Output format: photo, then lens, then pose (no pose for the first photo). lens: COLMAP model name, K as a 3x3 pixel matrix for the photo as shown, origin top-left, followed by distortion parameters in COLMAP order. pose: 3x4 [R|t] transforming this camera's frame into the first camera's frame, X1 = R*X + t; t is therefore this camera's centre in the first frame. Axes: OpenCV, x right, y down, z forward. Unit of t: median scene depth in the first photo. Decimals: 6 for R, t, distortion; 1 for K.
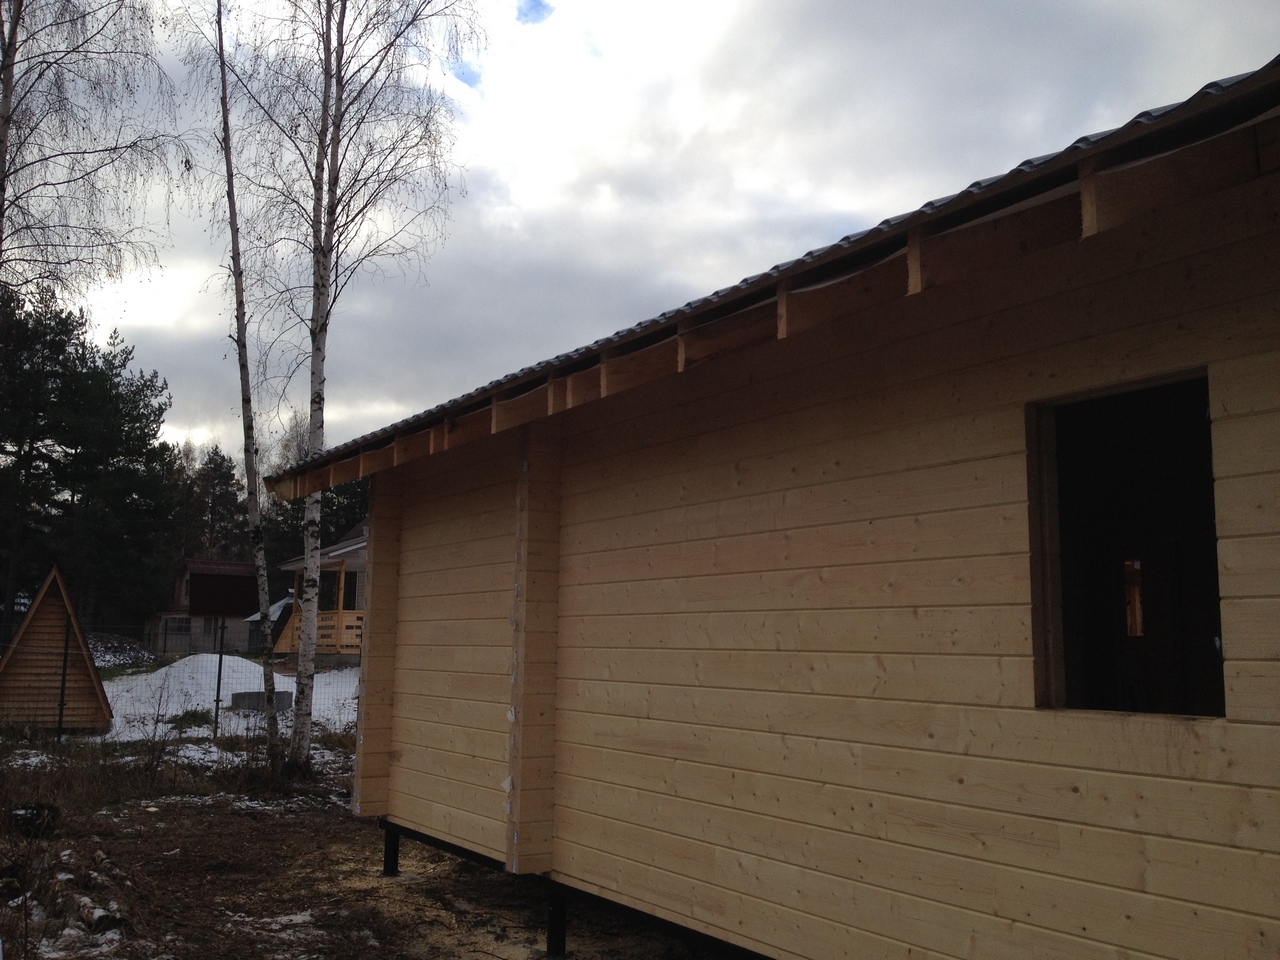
lens RADIAL K [[1220.7, 0, 640.0], [0, 1220.7, 480.0], [0, 0, 1]] dist [0.077281, -0.222035]
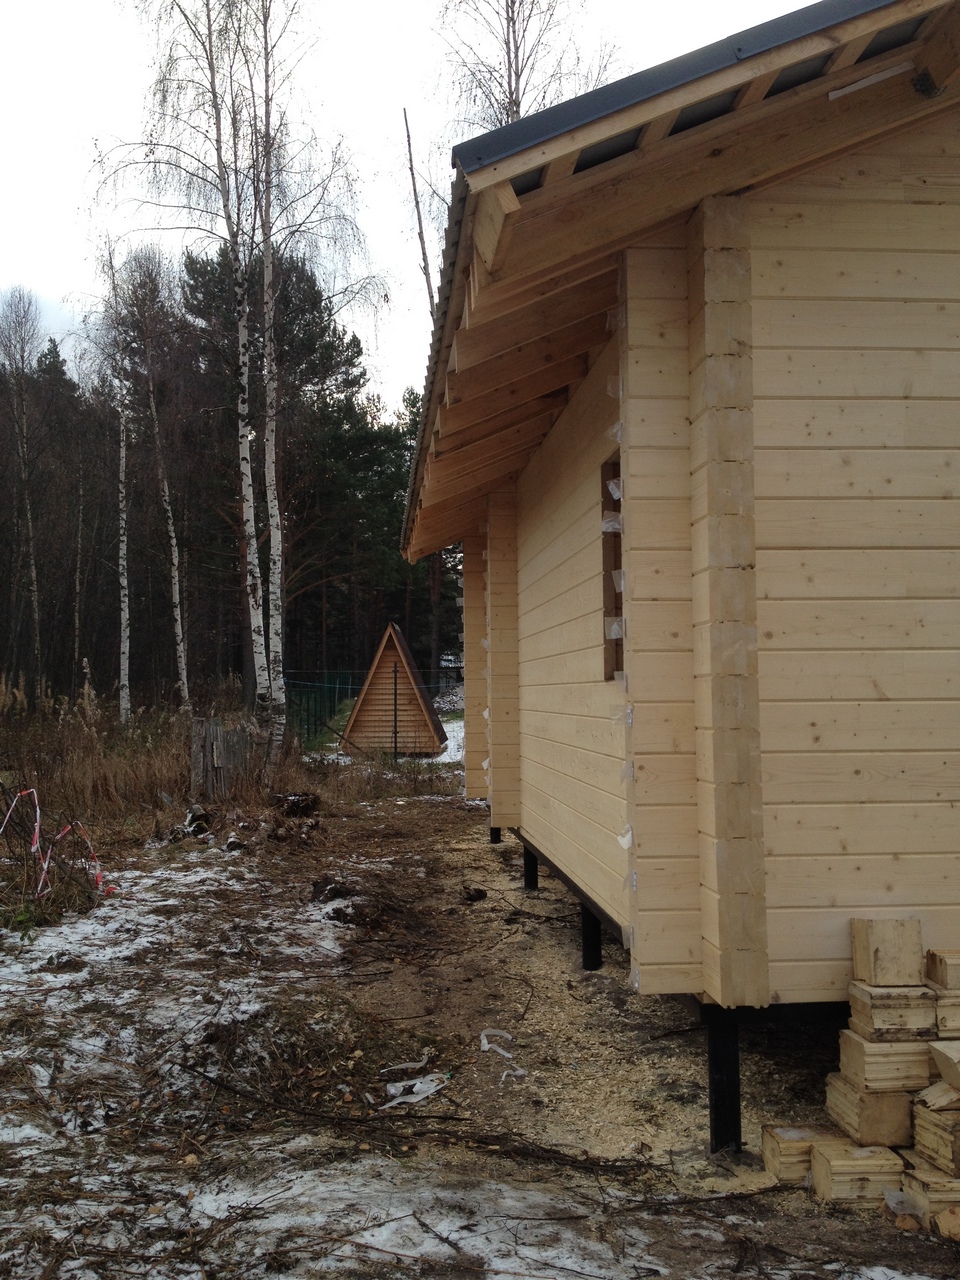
lens RADIAL K [[1207.0, 0, 475.4], [0, 1207.0, 635.2], [0, 0, 1]] dist [0.140056, -0.308437]
pose [[0.892226, -0.044325, -0.449409, 0.479150], [0.083491, 0.994206, 0.067698, 0.015180], [0.443805, -0.097924, 0.890757, -0.183235]]
